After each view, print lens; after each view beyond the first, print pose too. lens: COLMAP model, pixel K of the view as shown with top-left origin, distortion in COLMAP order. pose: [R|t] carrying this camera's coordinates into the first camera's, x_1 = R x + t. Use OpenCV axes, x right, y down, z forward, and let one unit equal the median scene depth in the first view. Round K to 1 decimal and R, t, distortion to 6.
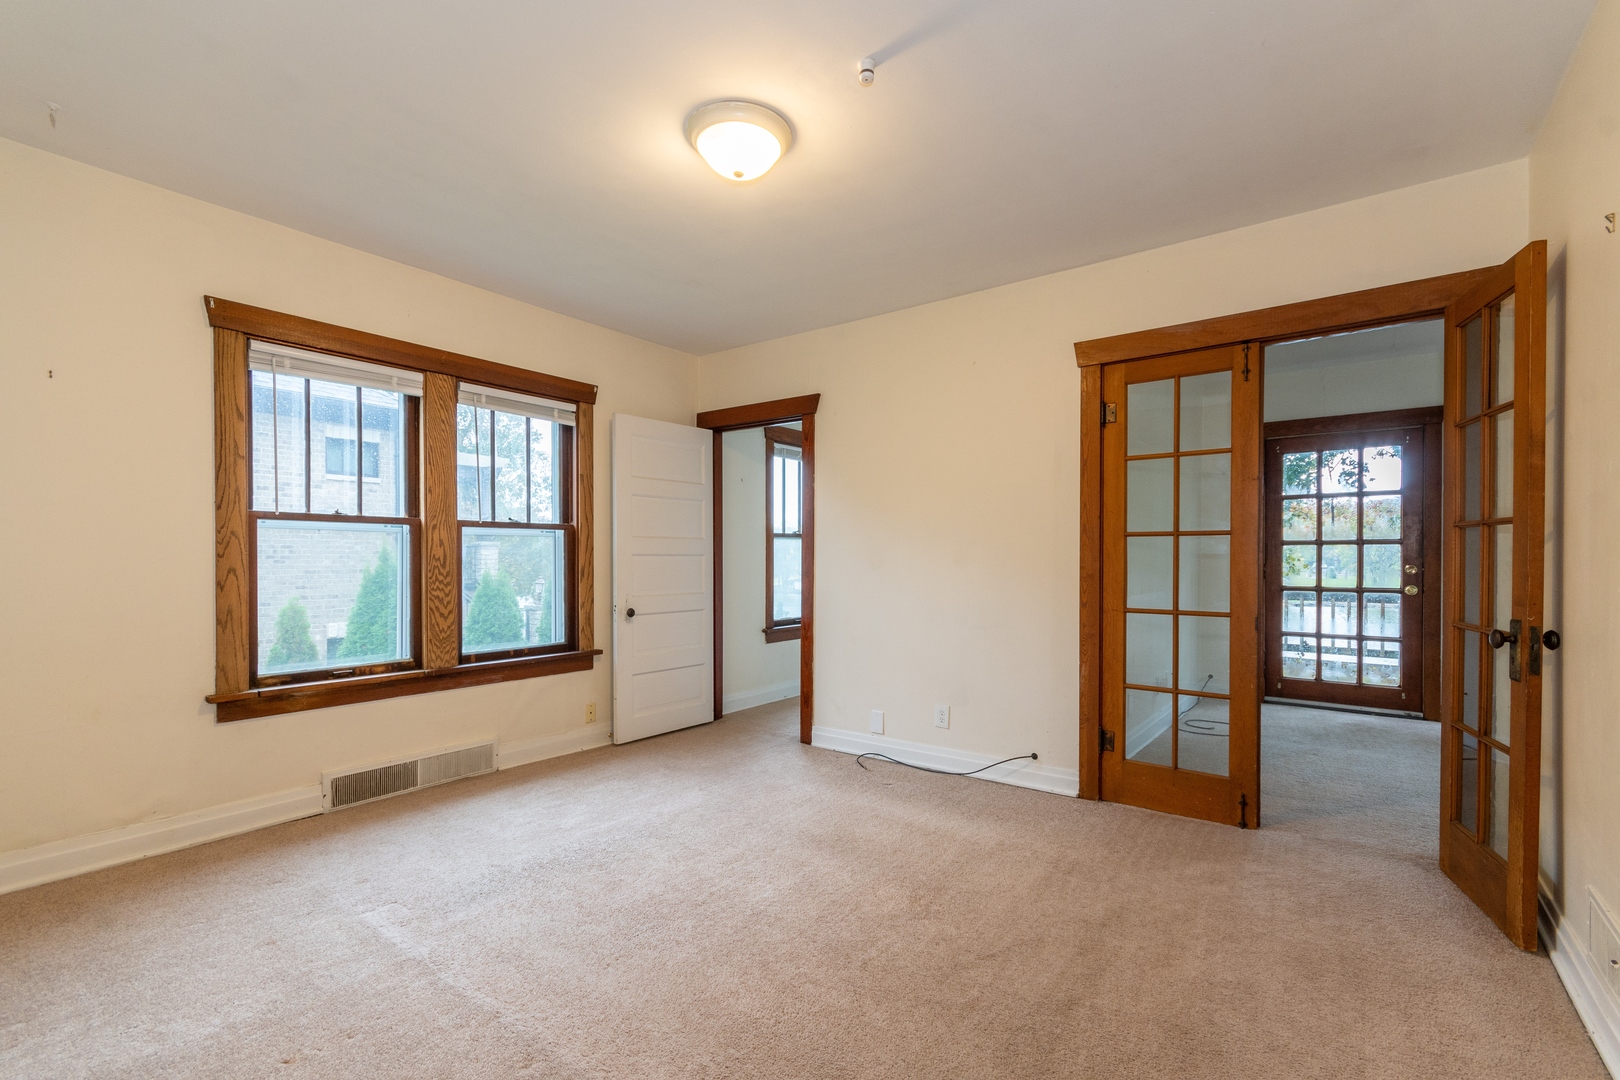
lens RADIAL K [[717.2, 0, 802.7], [0, 717.2, 555.7], [0, 0, 1]] dist [-0.001051, 0.000171]
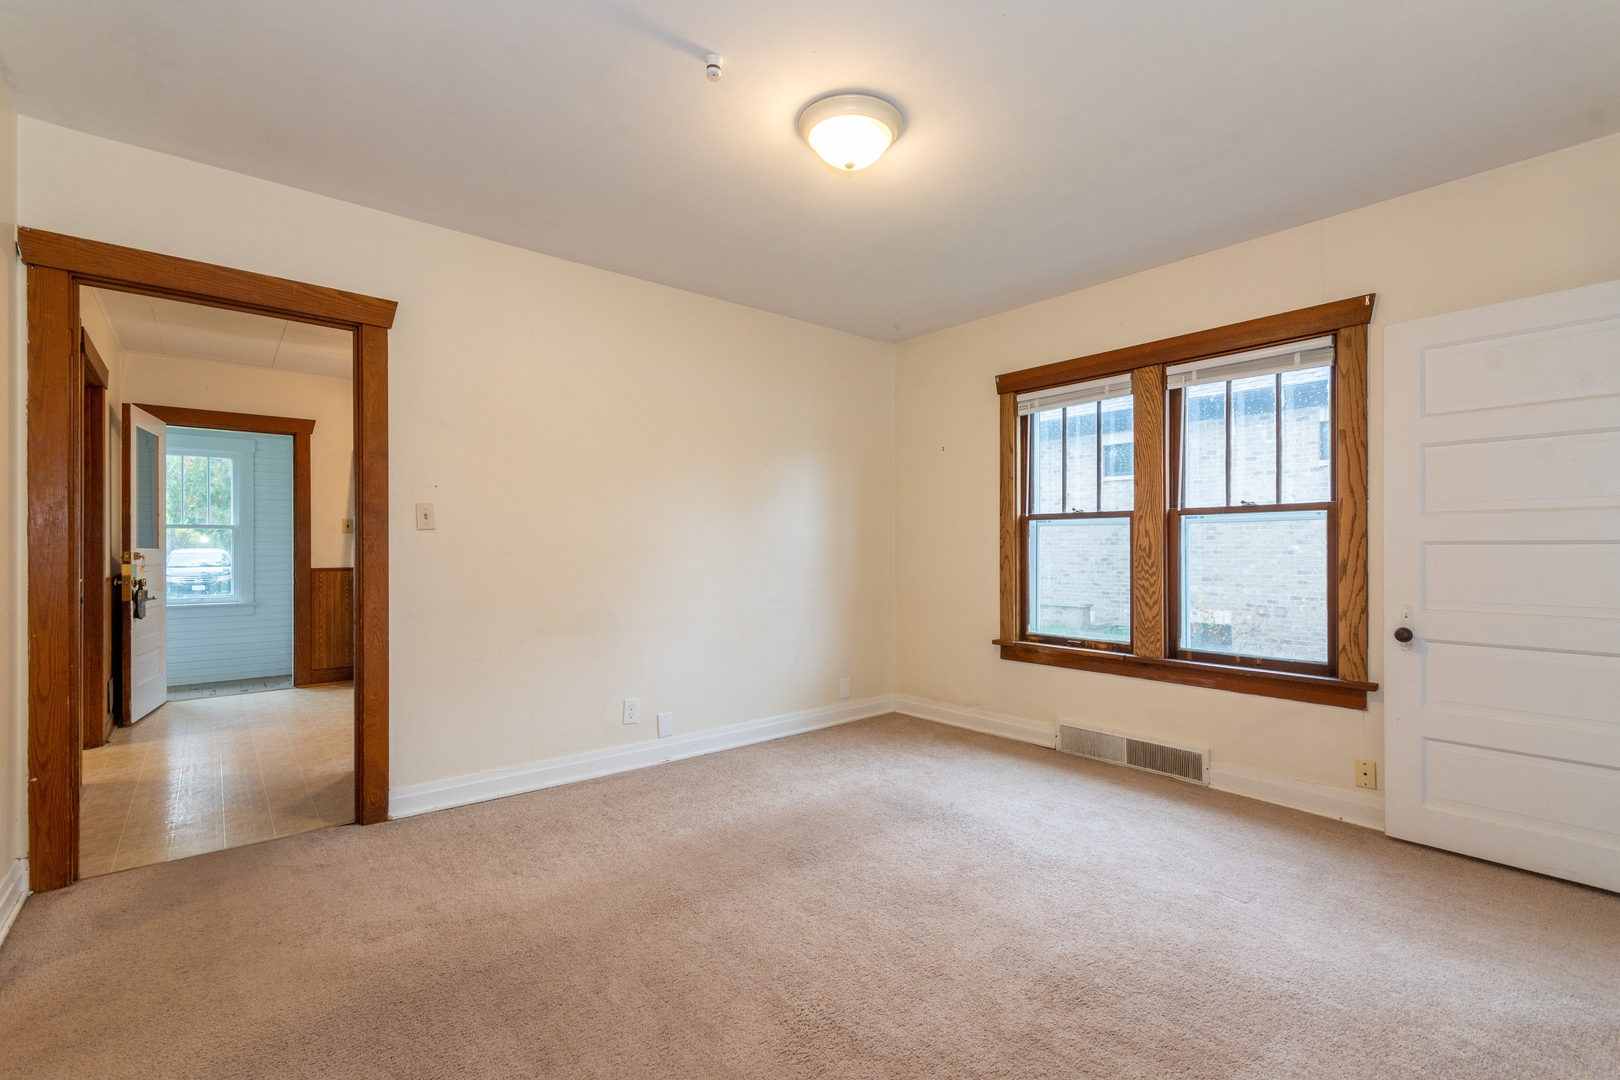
lens RADIAL K [[717.2, 0, 810.3], [0, 717.2, 545.1], [0, 0, 1]] dist [-0.001051, 0.000171]
pose [[-0.213209, -0.003340, -0.977001, 0.583662], [0.002397, 0.999989, -0.003942, 0.001743], [0.977004, -0.003182, -0.213198, 0.748625]]
